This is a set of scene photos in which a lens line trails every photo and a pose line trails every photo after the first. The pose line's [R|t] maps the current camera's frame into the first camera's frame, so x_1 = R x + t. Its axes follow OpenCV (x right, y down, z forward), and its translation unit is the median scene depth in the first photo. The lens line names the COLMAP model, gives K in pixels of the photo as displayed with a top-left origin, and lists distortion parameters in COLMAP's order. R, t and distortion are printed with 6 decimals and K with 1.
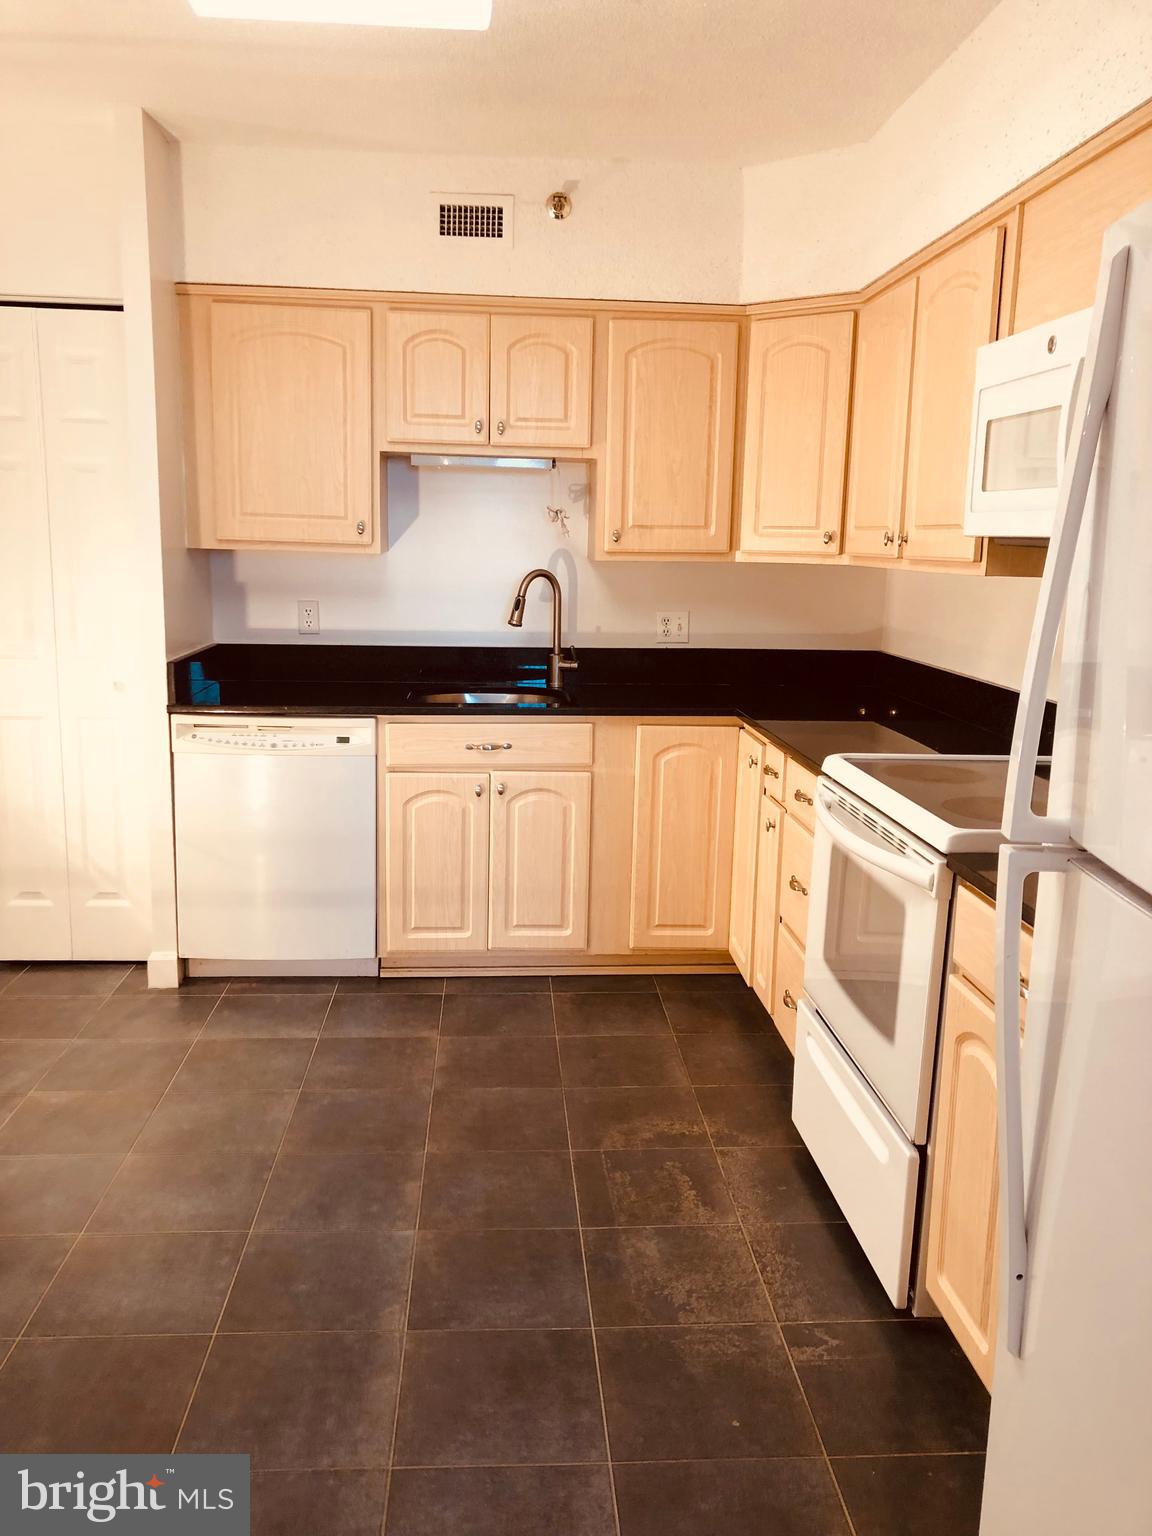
lens RADIAL K [[1247.1, 0, 576.0], [0, 1247.1, 768.0], [0, 0, 1]] dist [0.013417, -0.003539]
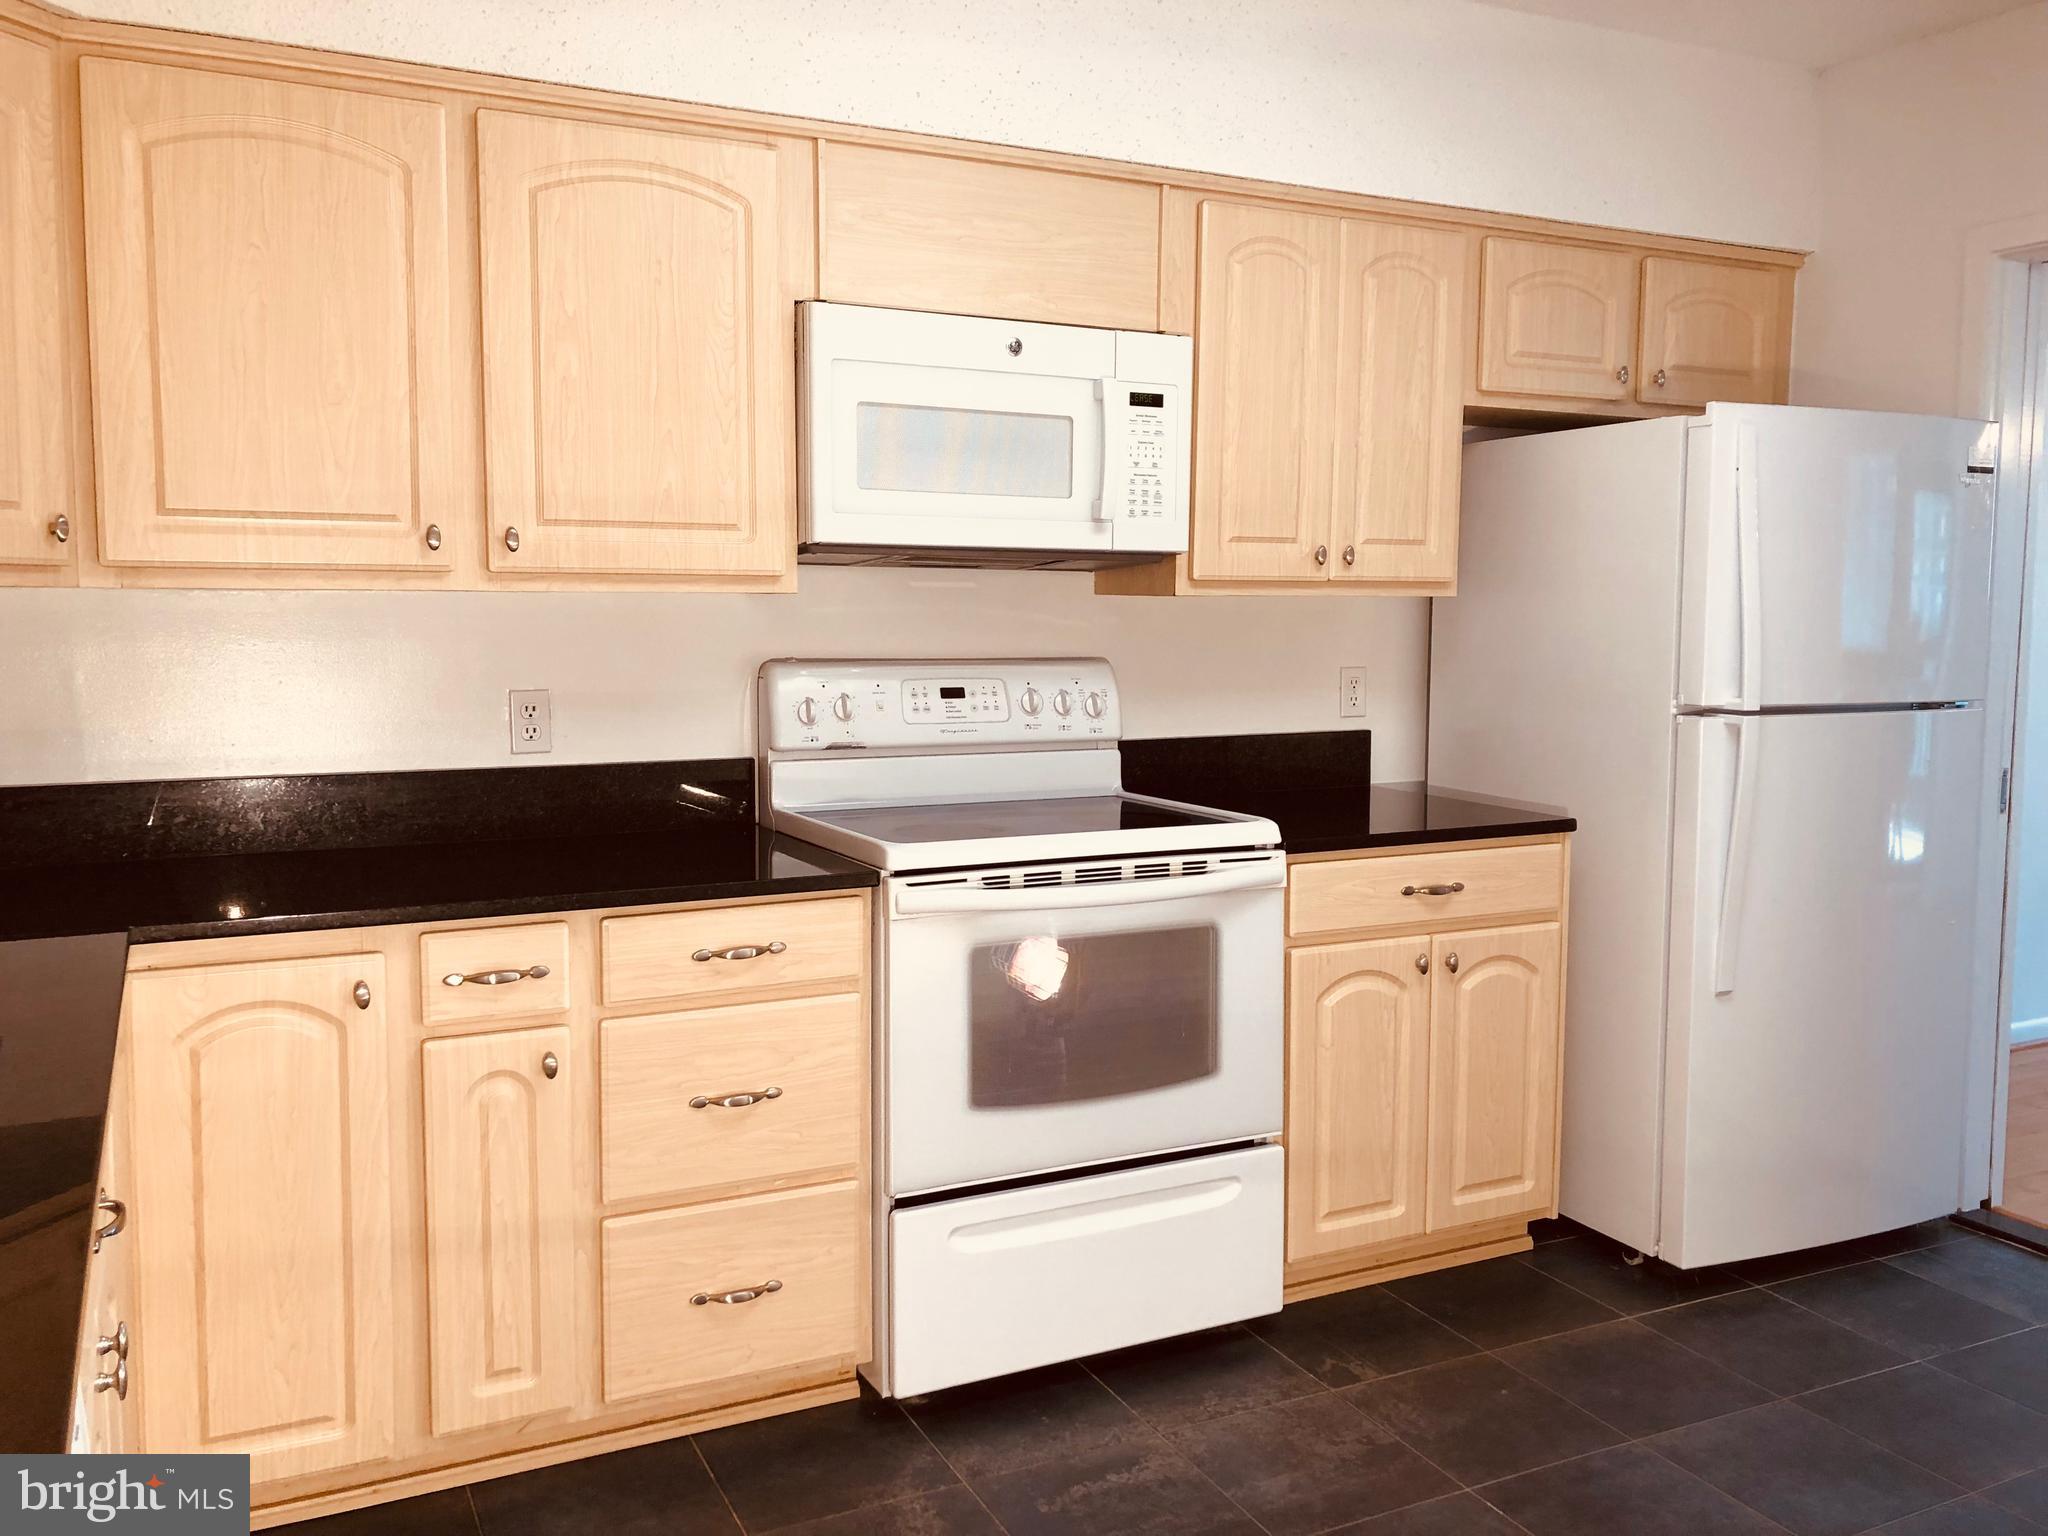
lens RADIAL K [[1662.8, 0, 1024.8], [0, 1662.8, 736.2], [0, 0, 1]] dist [0.013417, -0.003539]
pose [[-0.376764, -0.102159, 0.920658, -0.510100], [0.151323, 0.973760, 0.169978, -0.165389], [-0.913865, 0.203358, -0.351419, 0.935923]]
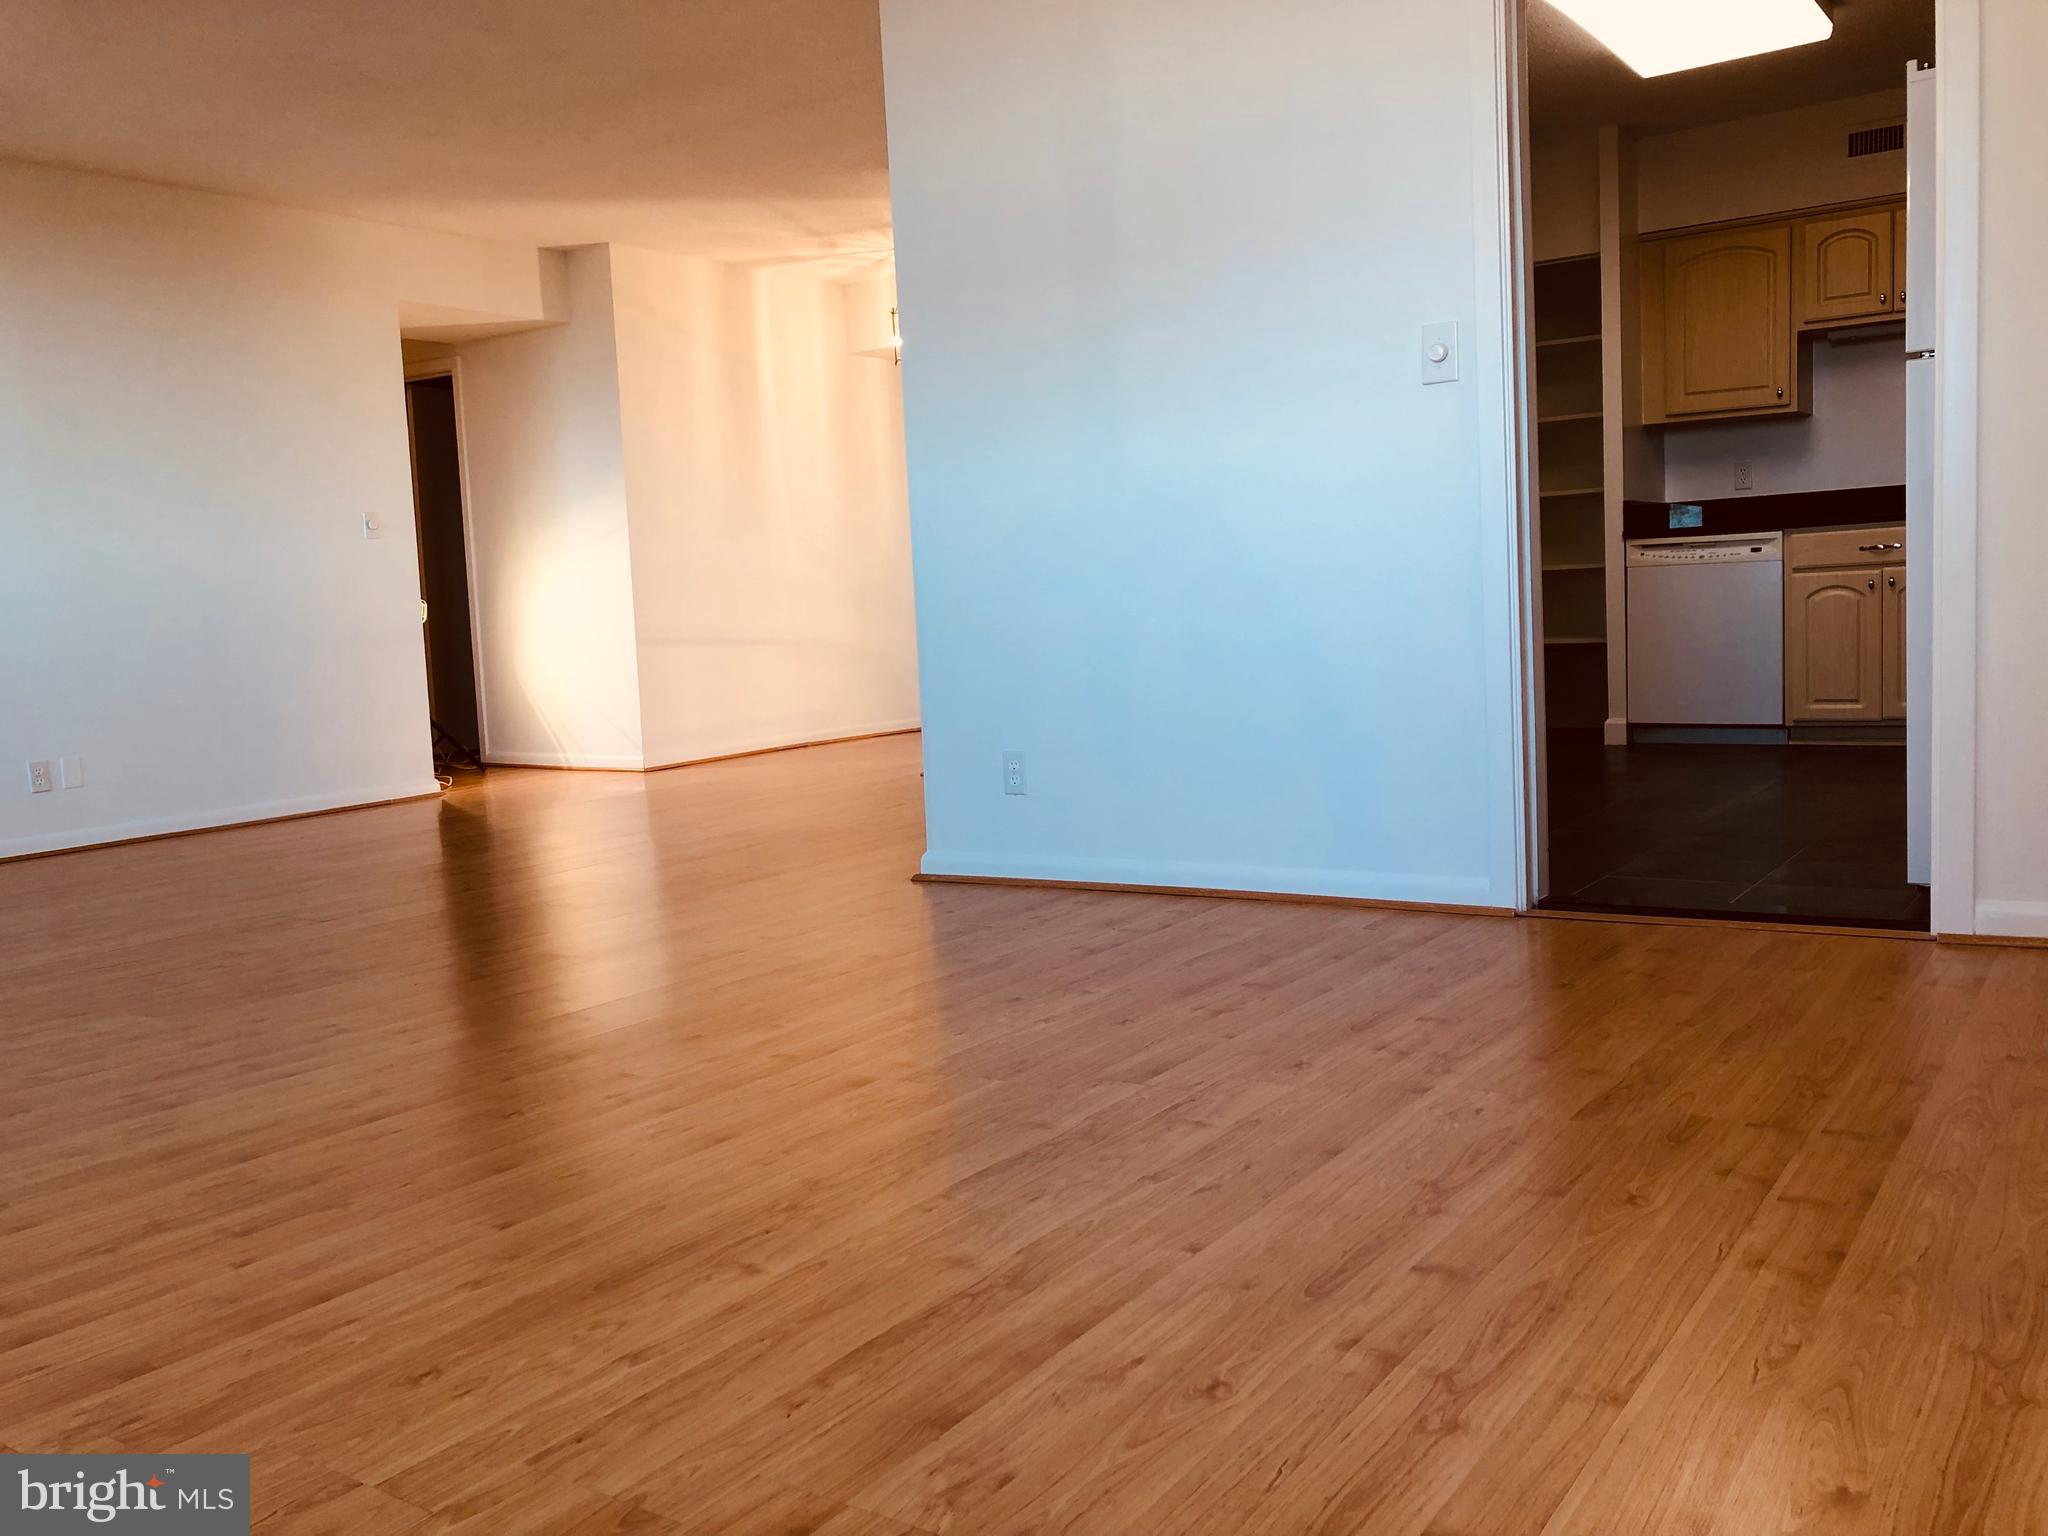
lens RADIAL K [[1734.9, 0, 1024.0], [0, 1734.9, 768.0], [0, 0, 1]] dist [0.055475, -0.003009]
pose [[0.789800, 0.000355, -0.613365, 0.336177], [-0.050163, 0.996687, -0.064016, 0.361625], [0.611310, 0.081328, 0.787201, -0.904332]]
